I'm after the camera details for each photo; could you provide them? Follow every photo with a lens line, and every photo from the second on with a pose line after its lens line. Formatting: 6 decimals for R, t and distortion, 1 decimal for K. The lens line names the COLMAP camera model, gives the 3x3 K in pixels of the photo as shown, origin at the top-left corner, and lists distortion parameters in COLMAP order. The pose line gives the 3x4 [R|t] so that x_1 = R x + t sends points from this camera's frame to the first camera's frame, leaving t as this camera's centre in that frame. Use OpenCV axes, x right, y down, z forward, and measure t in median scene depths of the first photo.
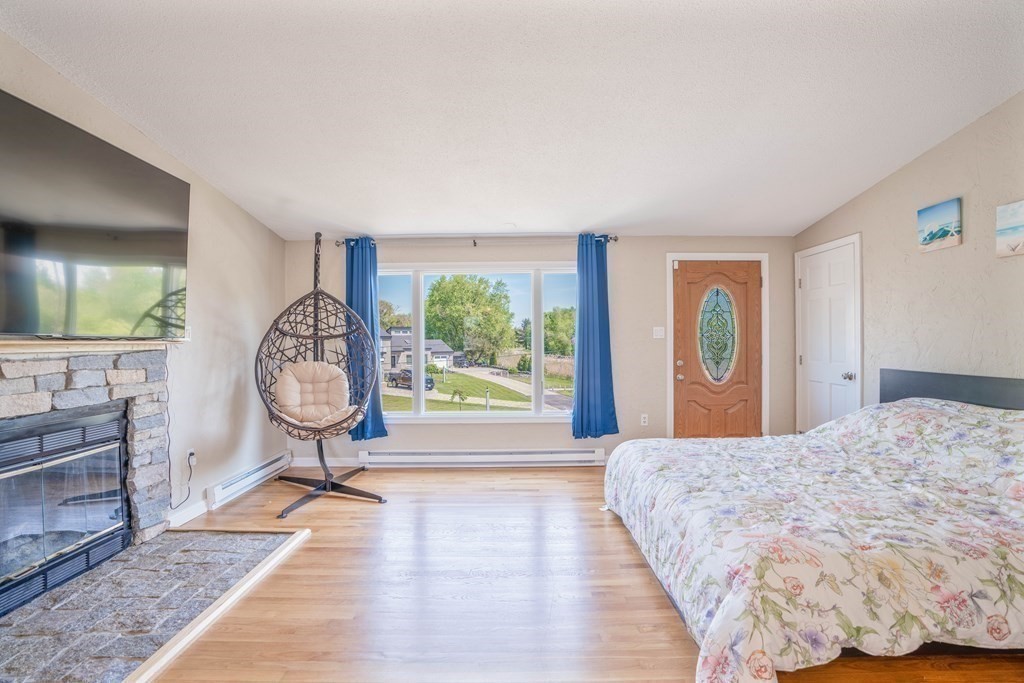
lens RADIAL K [[473.0, 0, 514.6], [0, 473.0, 339.4], [0, 0, 1]] dist [-0.058567, 0.020564]
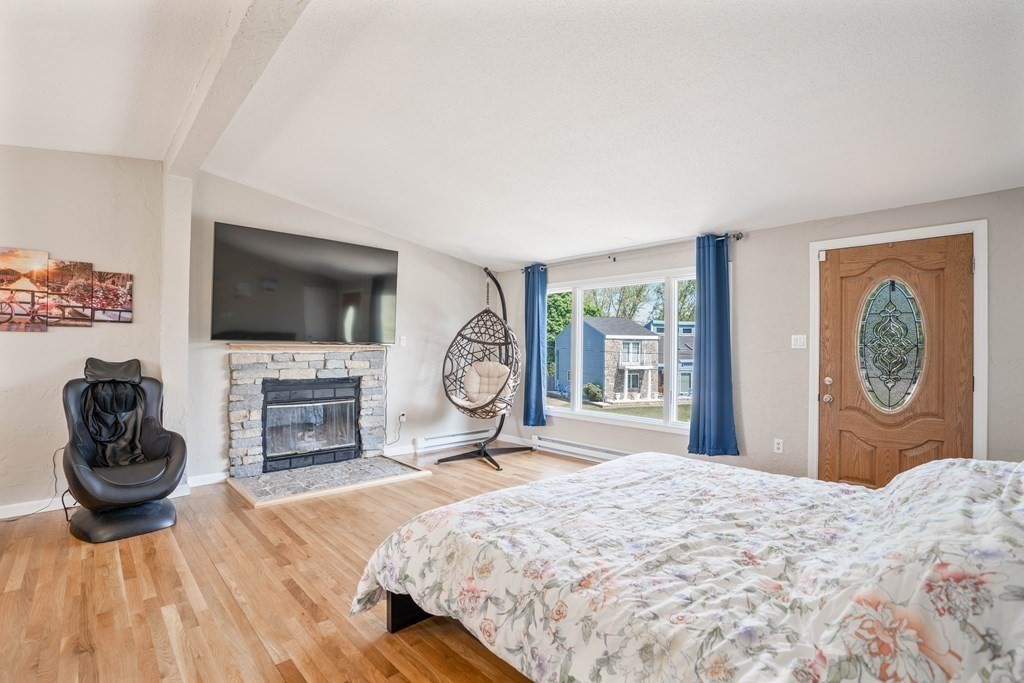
lens RADIAL K [[473.0, 0, 513.0], [0, 473.0, 338.5], [0, 0, 1]] dist [-0.058567, 0.020564]
pose [[0.688626, 0.000779, -0.725116, 0.645399], [-0.011438, 0.999887, -0.009787, -0.007675], [0.725026, 0.015033, 0.688557, 0.103897]]
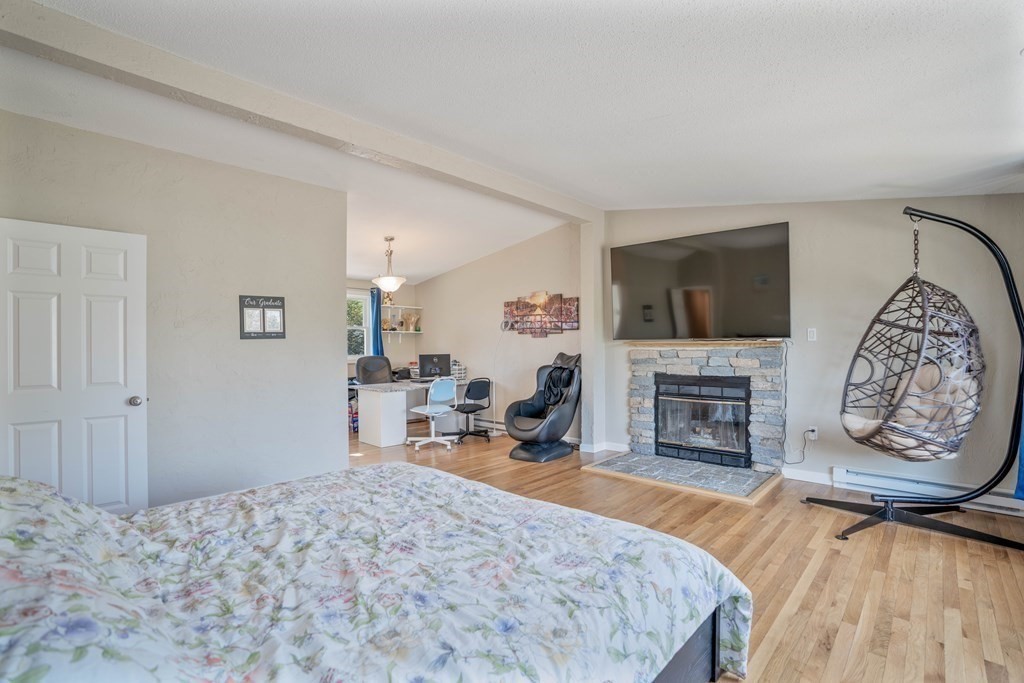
lens RADIAL K [[473.0, 0, 526.7], [0, 473.0, 344.5], [0, 0, 1]] dist [-0.058567, 0.020564]
pose [[-0.657423, 0.014304, -0.753386, 0.623572], [0.016713, 0.999851, 0.004400, -0.002860], [0.753336, -0.009699, -0.657564, 1.027495]]
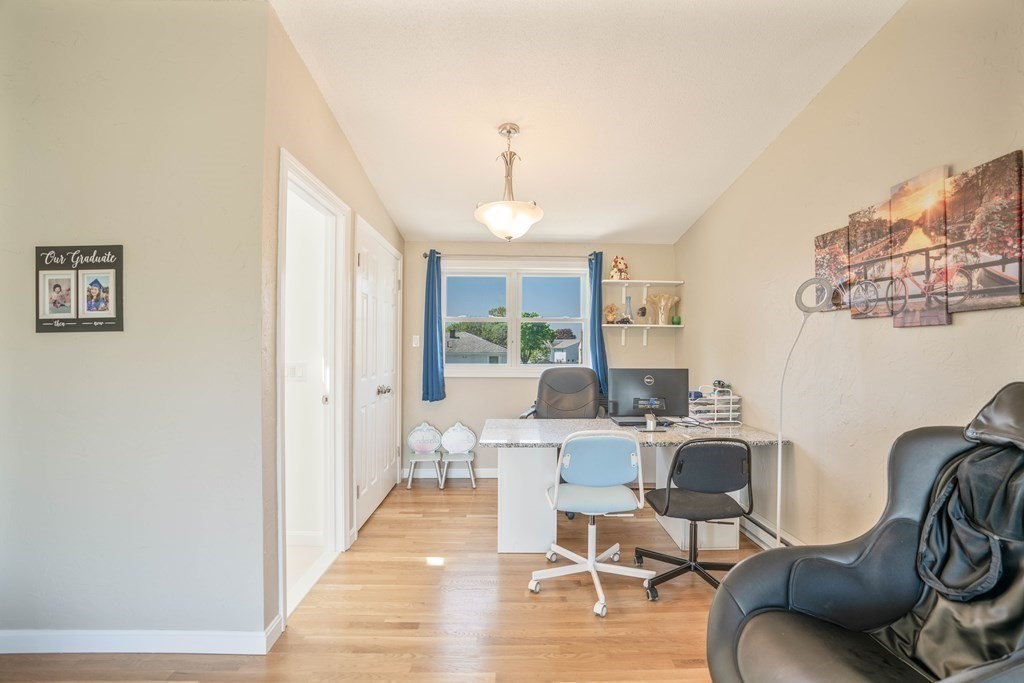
lens RADIAL K [[473.0, 0, 524.5], [0, 473.0, 346.9], [0, 0, 1]] dist [-0.058567, 0.020564]
pose [[-0.998928, 0.007592, -0.045653, -0.170460], [0.007993, 0.999931, -0.008599, 0.002637], [0.045585, -0.008955, -0.998920, 0.466158]]
